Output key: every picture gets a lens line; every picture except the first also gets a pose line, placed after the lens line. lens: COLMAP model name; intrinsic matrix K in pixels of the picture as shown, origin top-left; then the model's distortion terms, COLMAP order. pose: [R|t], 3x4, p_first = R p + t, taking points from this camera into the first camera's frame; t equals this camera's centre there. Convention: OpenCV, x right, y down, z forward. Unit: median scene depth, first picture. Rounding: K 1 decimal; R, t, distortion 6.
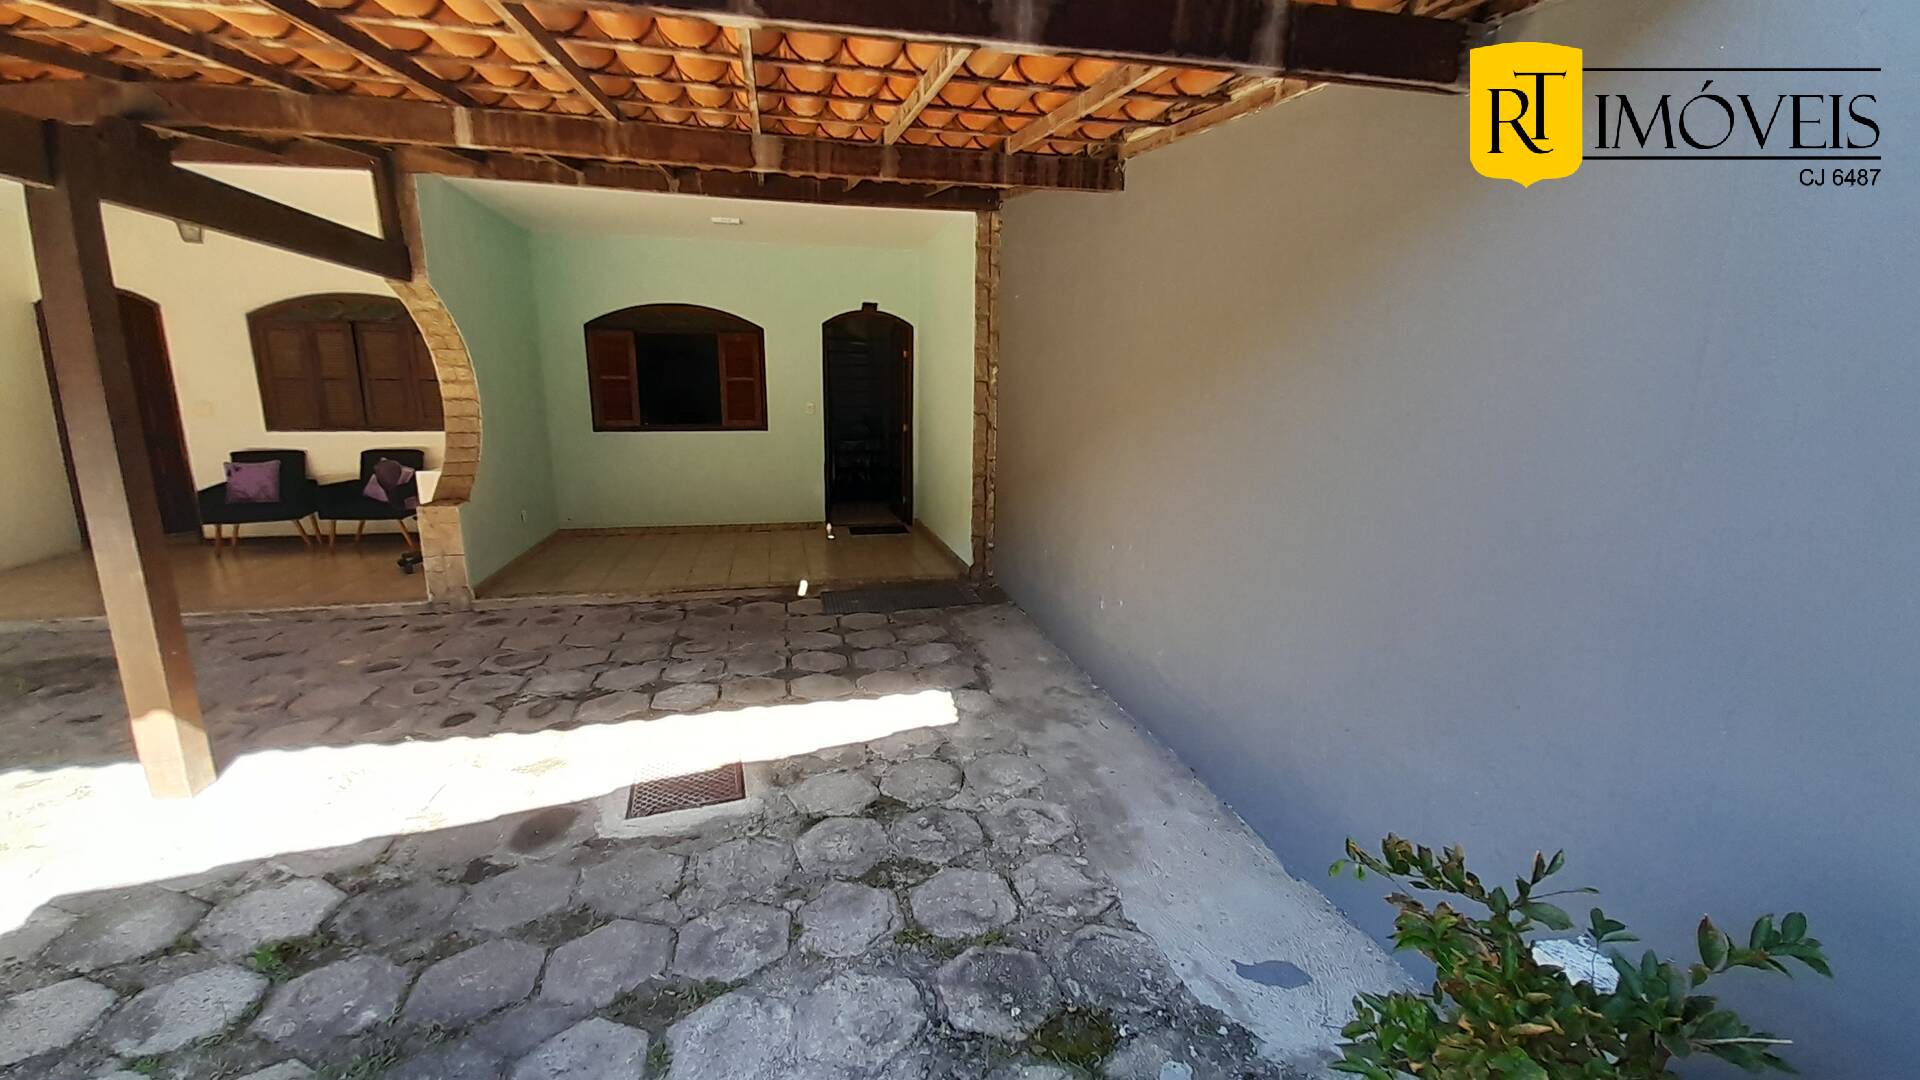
lens RADIAL K [[758.3, 0, 940.7], [0, 758.3, 540.5], [0, 0, 1]] dist [0.006003, -0.000255]
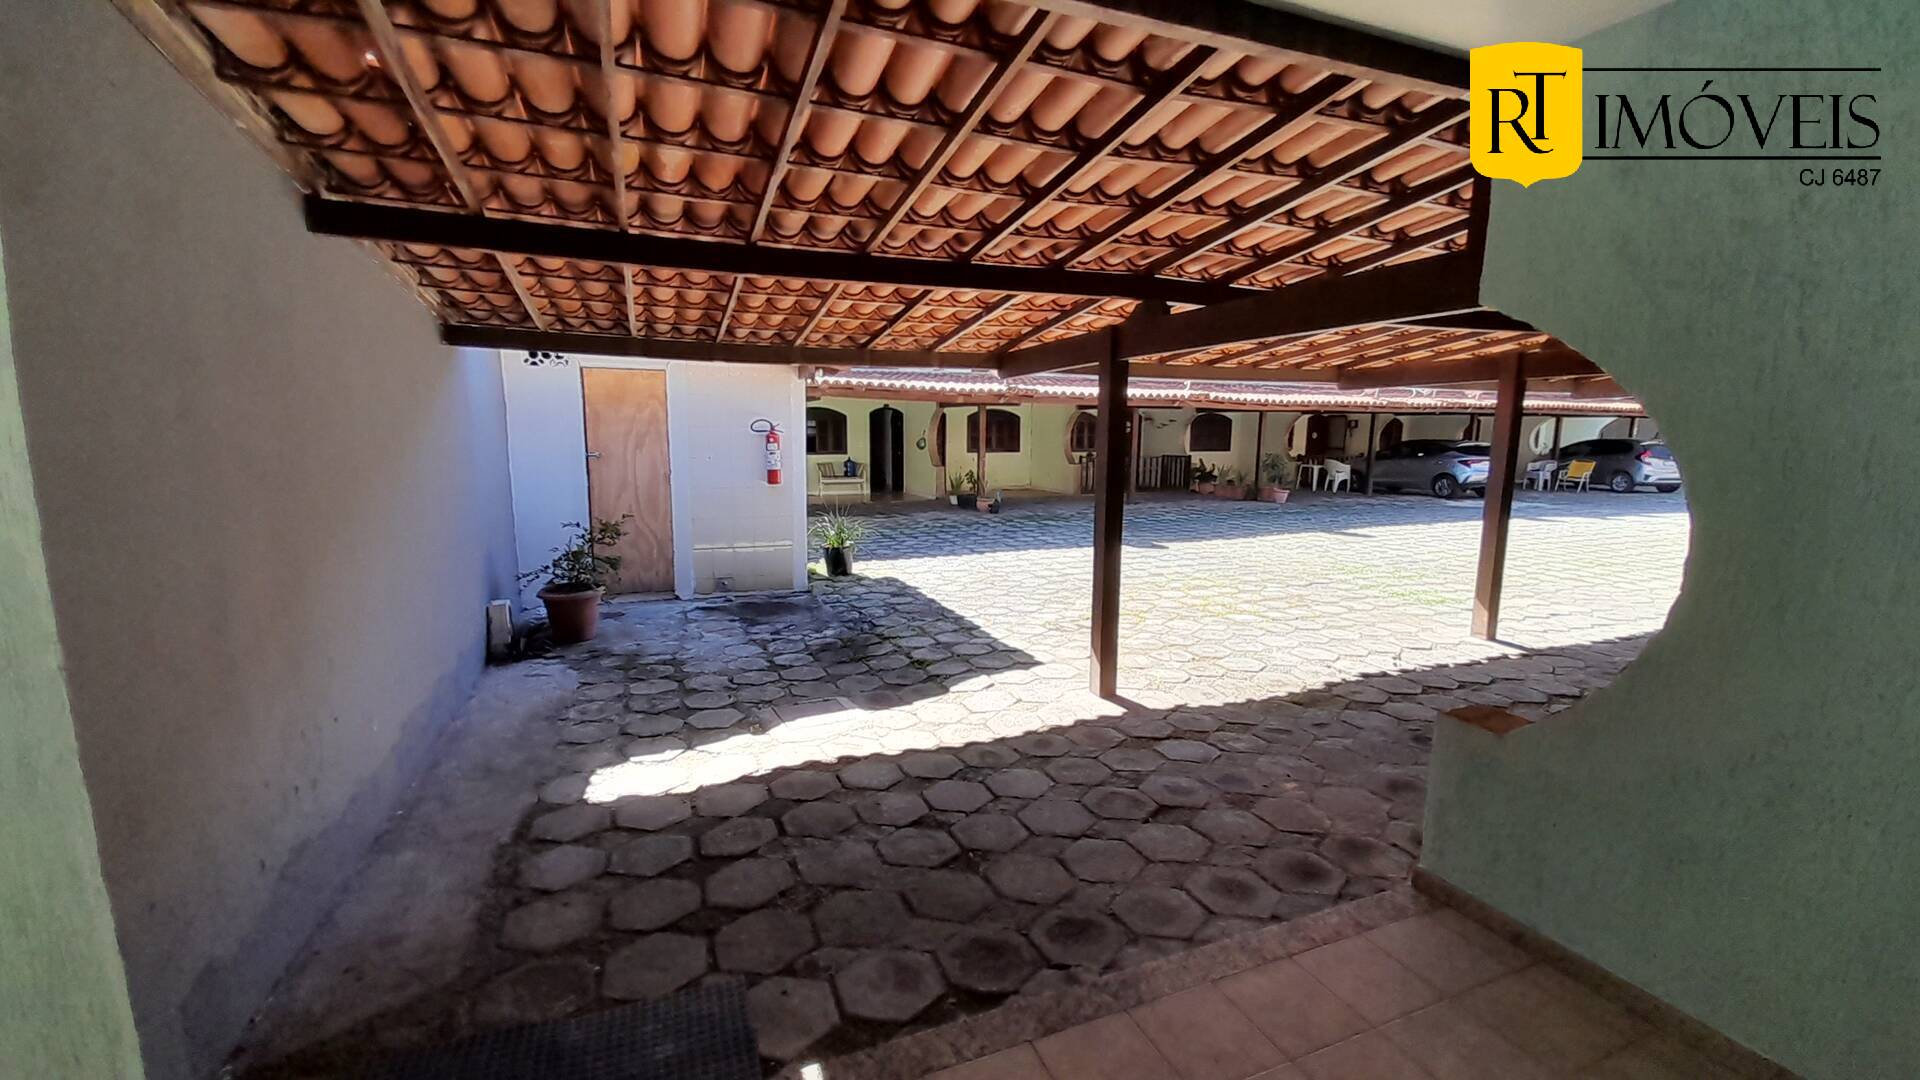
lens RADIAL K [[758.3, 0, 940.7], [0, 758.3, 540.5], [0, 0, 1]] dist [0.006003, -0.000255]
pose [[-0.987195, 0.003863, -0.159471, -0.149223], [-0.050287, 0.941196, 0.334098, -0.233443], [0.151384, 0.337839, -0.928950, 1.019335]]
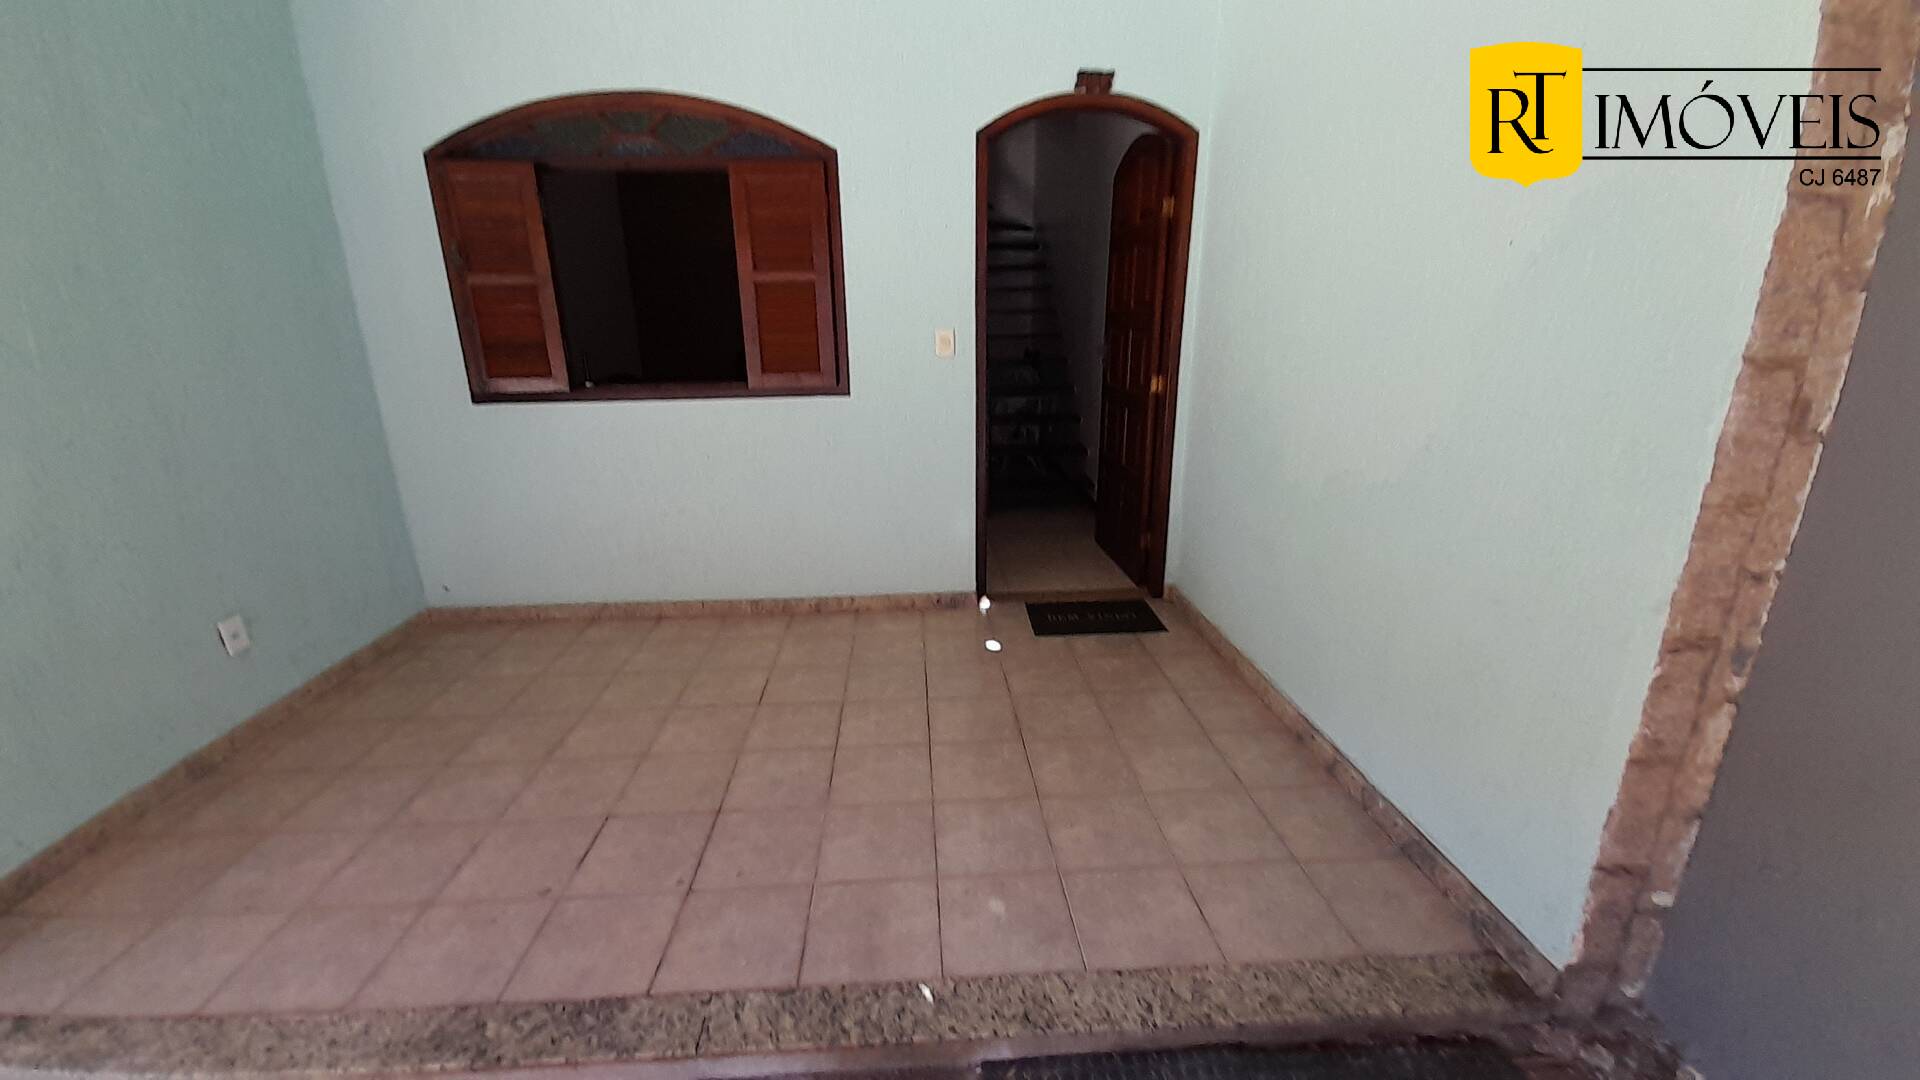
lens RADIAL K [[751.8, 0, 960.0], [0, 751.8, 540.0], [0, 0, 1]] dist [0.000538, -0.000232]
pose [[0.989110, 0.021542, -0.145590, -0.104868], [-0.008564, 0.995978, 0.089184, -0.107438], [0.146926, -0.086966, 0.985317, 0.605130]]
